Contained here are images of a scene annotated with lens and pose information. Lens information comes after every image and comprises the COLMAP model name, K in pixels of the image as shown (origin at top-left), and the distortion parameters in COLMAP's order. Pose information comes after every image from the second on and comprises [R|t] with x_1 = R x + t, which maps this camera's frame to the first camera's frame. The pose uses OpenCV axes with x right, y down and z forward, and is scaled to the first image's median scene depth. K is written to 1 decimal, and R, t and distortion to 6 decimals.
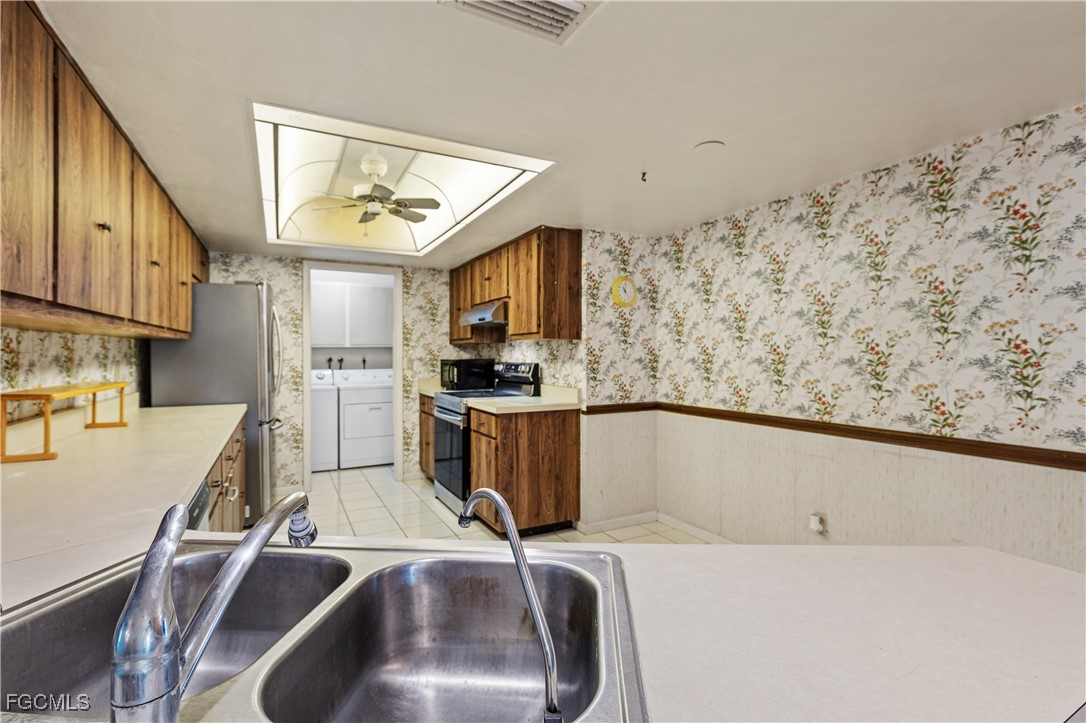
lens RADIAL K [[498.6, 0, 542.9], [0, 498.6, 352.7], [0, 0, 1]] dist [-0.000164, -0.000028]
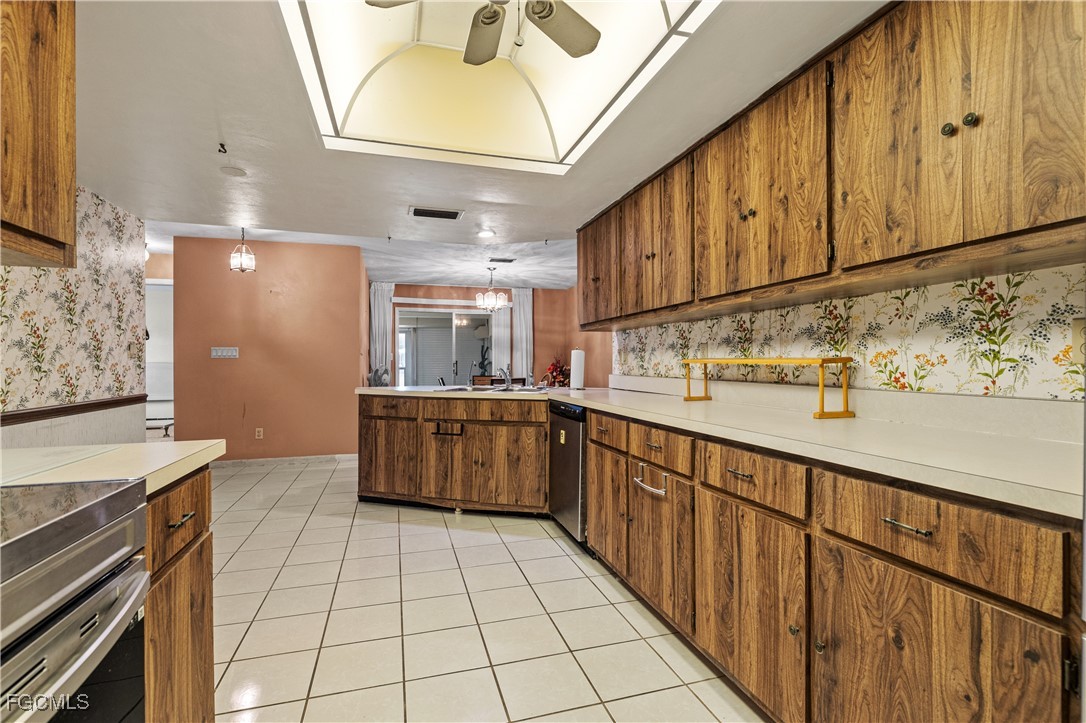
lens RADIAL K [[501.7, 0, 544.5], [0, 501.7, 357.2], [0, 0, 1]] dist [-0.008043, -0.000009]
pose [[-0.981413, 0.005859, 0.191817, -0.379012], [0.003399, 0.999908, -0.013151, 0.042740], [-0.191876, -0.012255, -0.981343, 1.182163]]
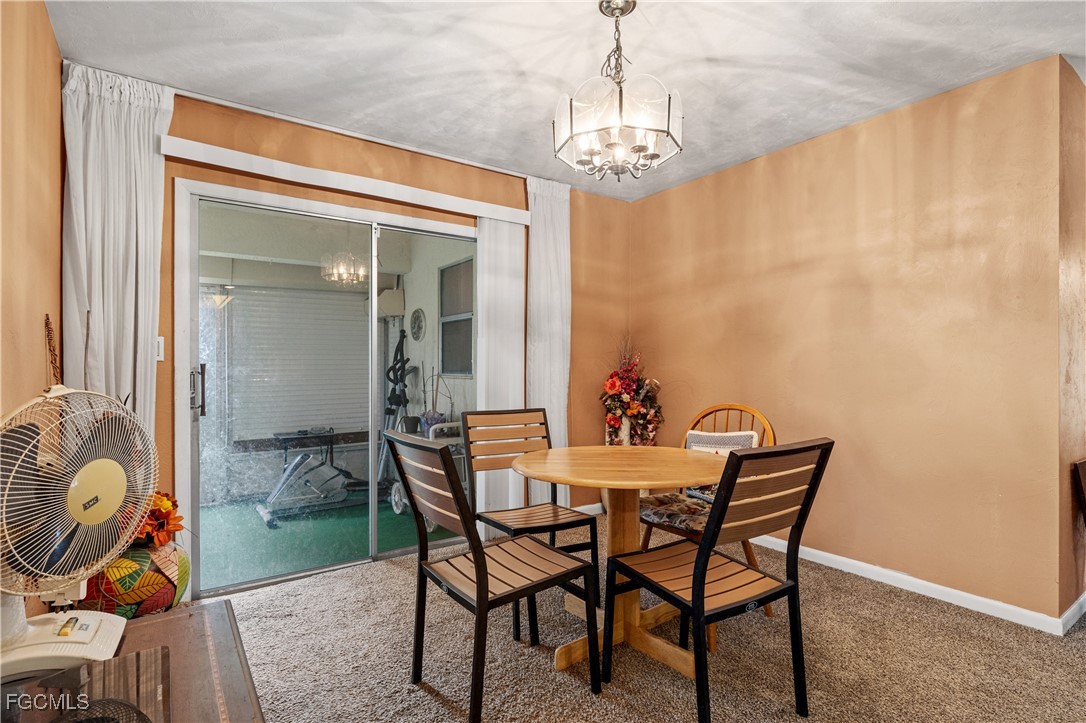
lens RADIAL K [[548.6, 0, 547.4], [0, 548.6, 368.9], [0, 0, 1]] dist [-0.003053, -0.000259]
pose [[-0.991153, 0.003825, -0.132669, 0.323405], [0.004278, 0.999986, -0.003124, 0.037787], [0.132655, -0.003664, -0.991155, -0.125038]]
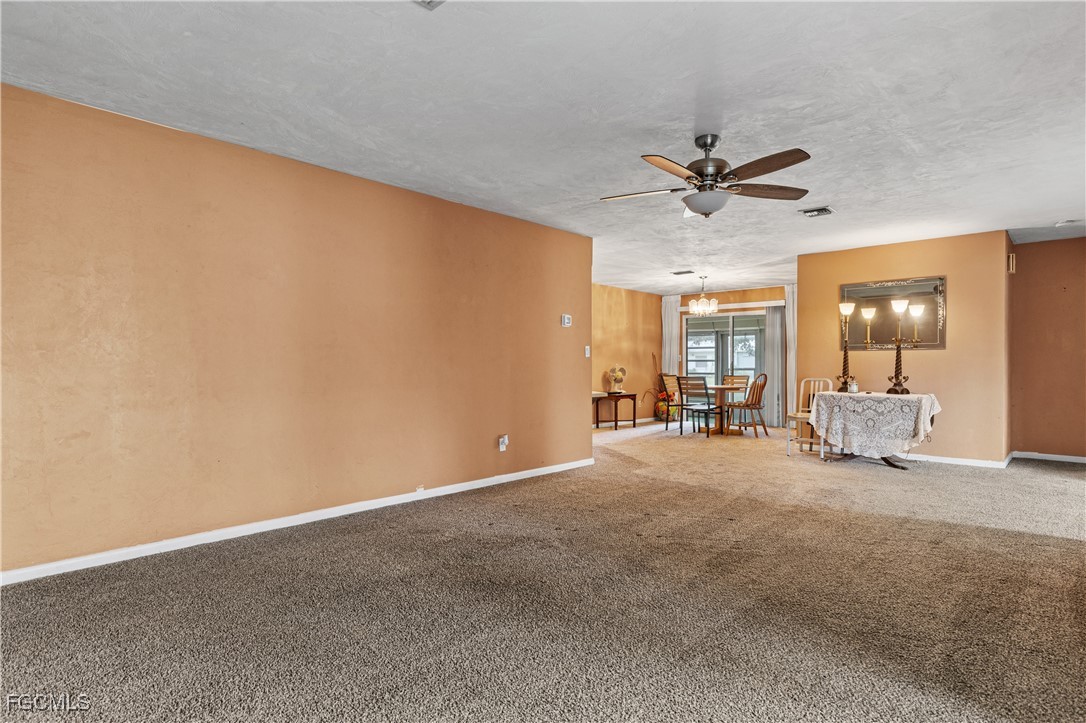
lens RADIAL K [[580.5, 0, 542.4], [0, 580.5, 368.9], [0, 0, 1]] dist [0.003408, 0.000748]
pose [[-0.332650, -0.001596, 0.943049, -1.888927], [-0.001519, 0.999998, 0.001157, 0.060742], [-0.943049, -0.001048, -0.332651, 0.794121]]
